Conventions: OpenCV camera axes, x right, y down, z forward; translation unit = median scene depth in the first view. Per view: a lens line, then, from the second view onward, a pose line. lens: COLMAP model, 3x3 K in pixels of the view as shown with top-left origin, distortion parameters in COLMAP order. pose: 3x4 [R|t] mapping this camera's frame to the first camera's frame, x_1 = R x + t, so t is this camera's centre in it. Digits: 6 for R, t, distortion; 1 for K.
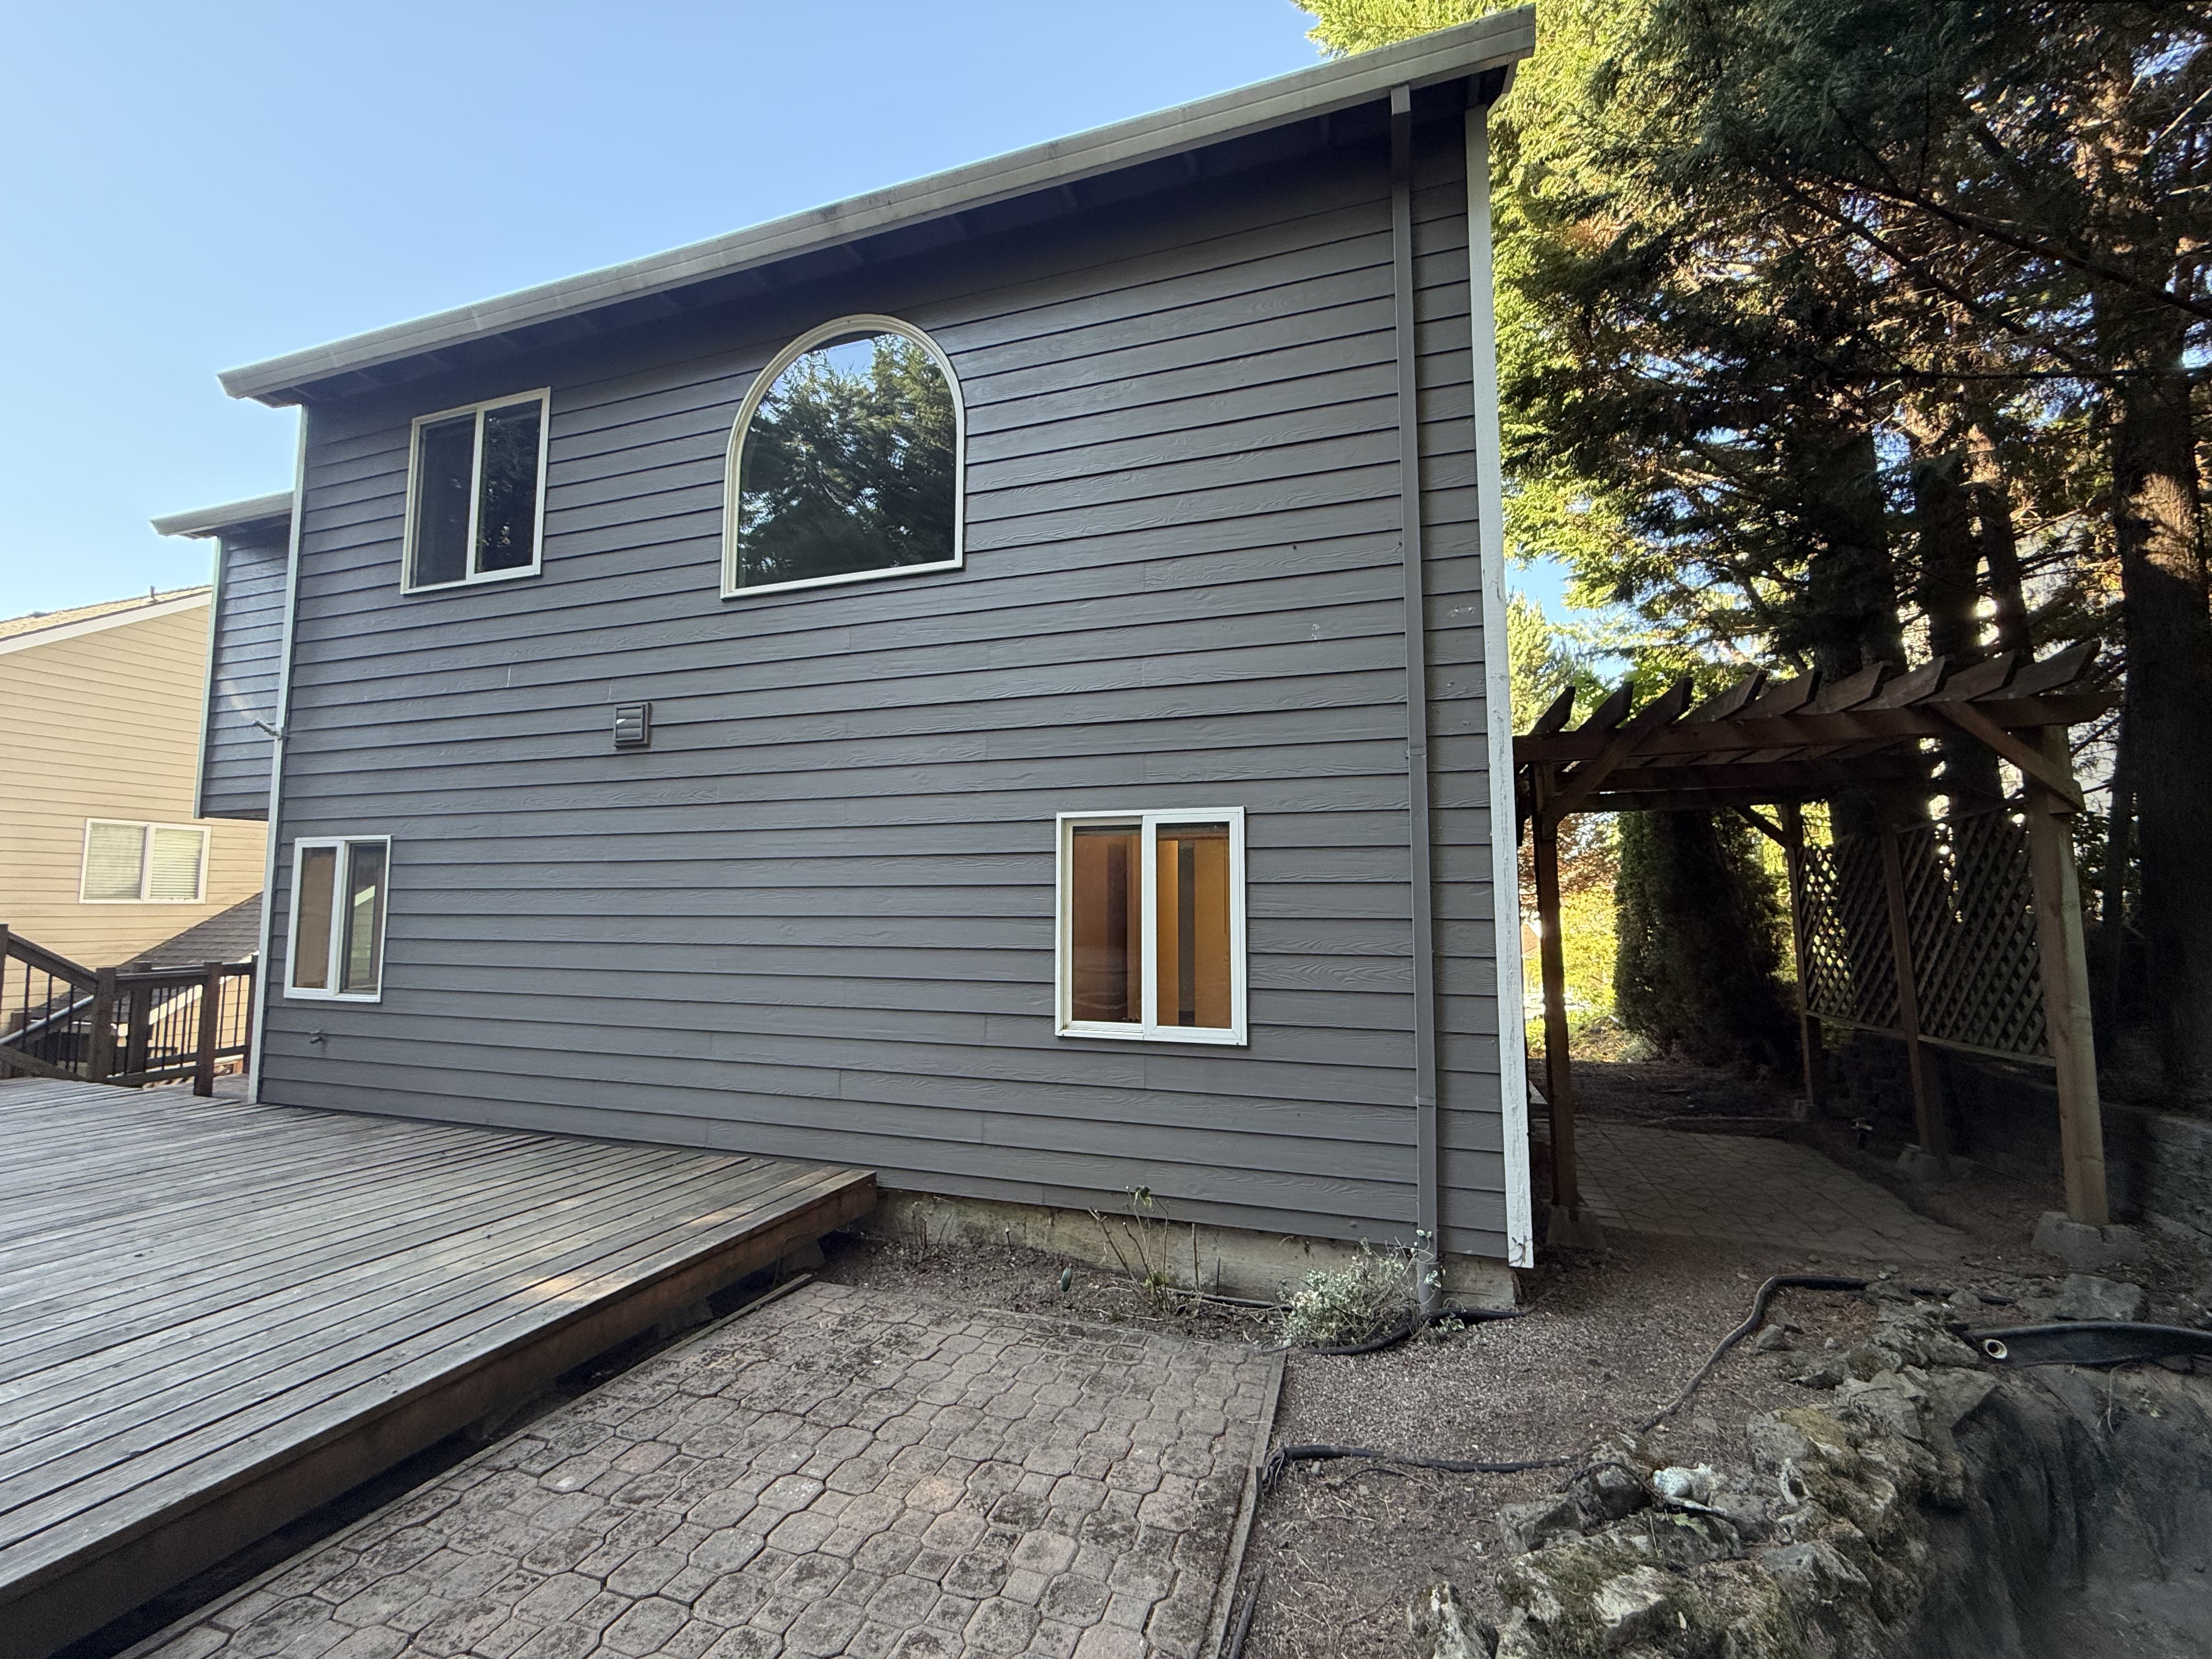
lens RADIAL K [[880.1, 0, 1114.3], [0, 880.1, 831.1], [0, 0, 1]] dist [0.002967, -0.000190]
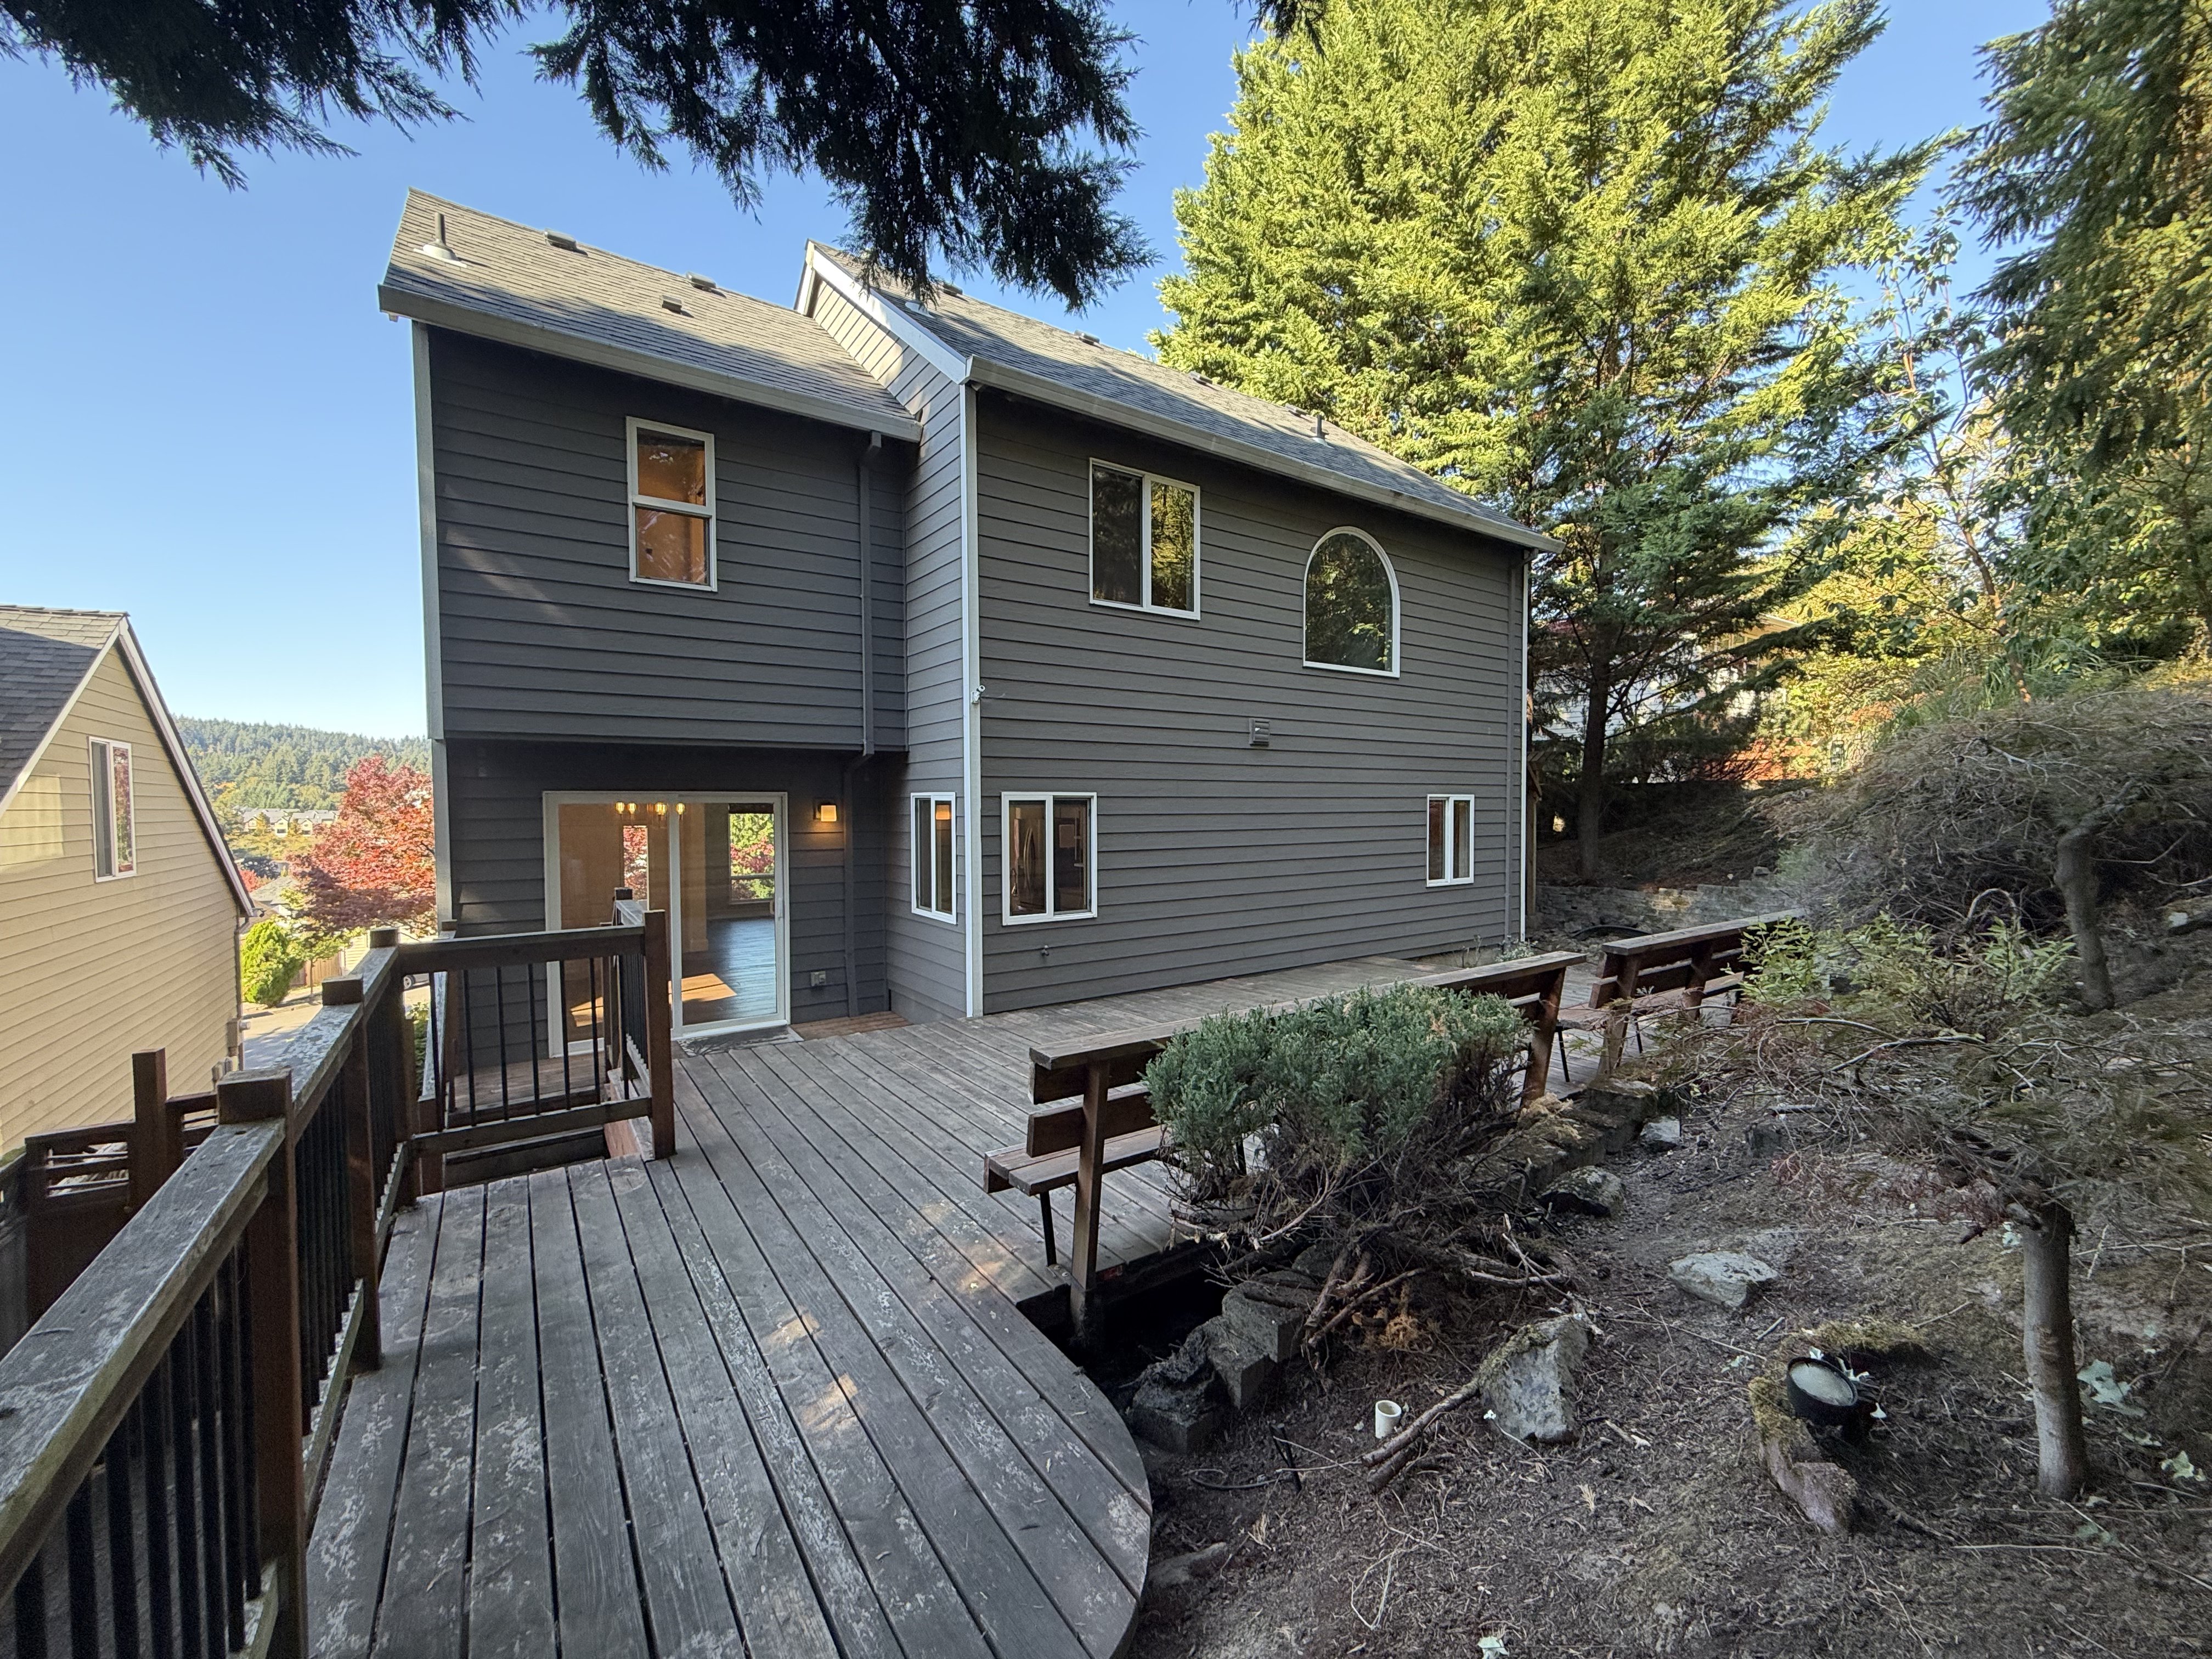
lens RADIAL K [[880.1, 0, 1103.5], [0, 880.1, 833.0], [0, 0, 1]] dist [0.002967, -0.000190]
pose [[0.608389, -0.026387, 0.793200, -1.872978], [-0.059644, 0.995101, 0.078851, -0.039898], [-0.791394, -0.095282, 0.603835, 0.190788]]
